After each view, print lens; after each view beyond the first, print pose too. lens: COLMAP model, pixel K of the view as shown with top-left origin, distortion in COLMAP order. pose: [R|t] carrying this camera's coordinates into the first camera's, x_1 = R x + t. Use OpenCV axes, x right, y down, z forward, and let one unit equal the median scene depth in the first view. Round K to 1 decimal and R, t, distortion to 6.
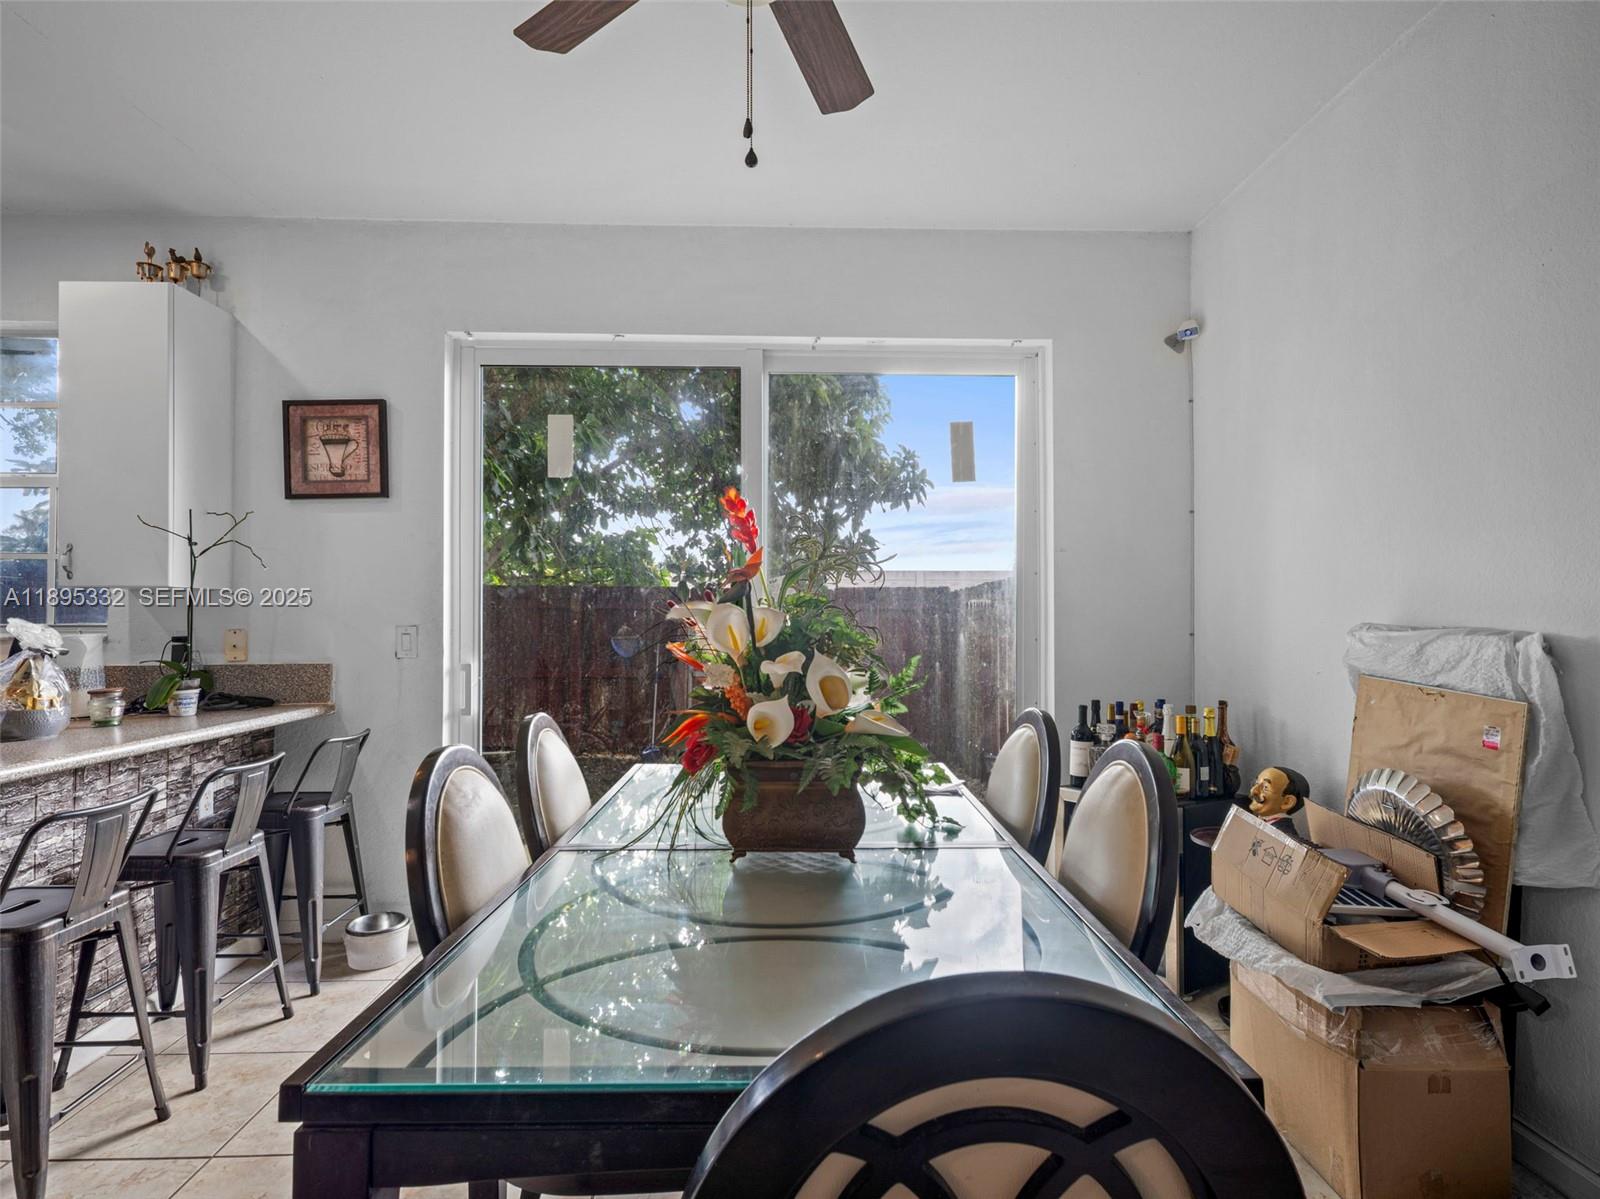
lens RADIAL K [[806.5, 0, 800.0], [0, 806.5, 599.5], [0, 0, 1]] dist [-0.000652, -0.000716]
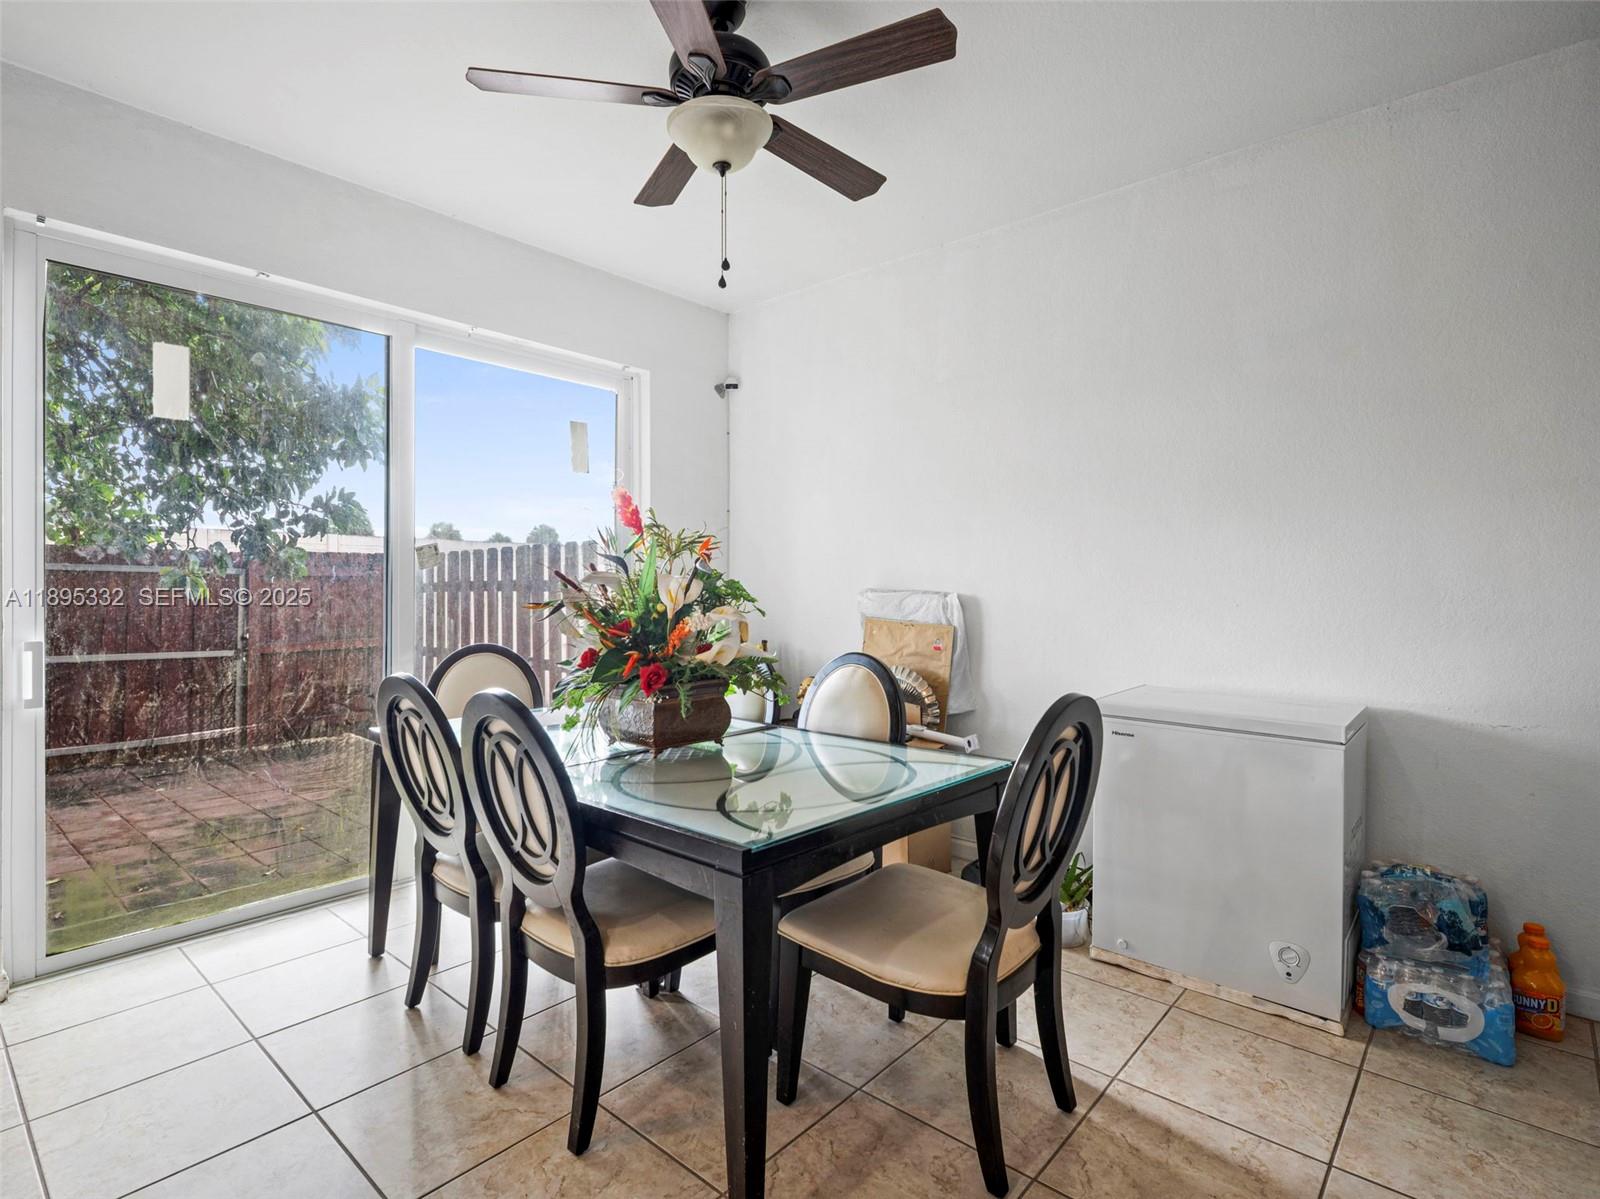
lens RADIAL K [[804.8, 0, 806.5], [0, 804.8, 574.1], [0, 0, 1]] dist [0.004378, -0.002182]
pose [[0.676191, 0.013879, 0.736595, -0.767154], [-0.018579, 0.999826, -0.001783, 0.003359], [-0.736492, -0.012480, 0.676331, -0.112030]]
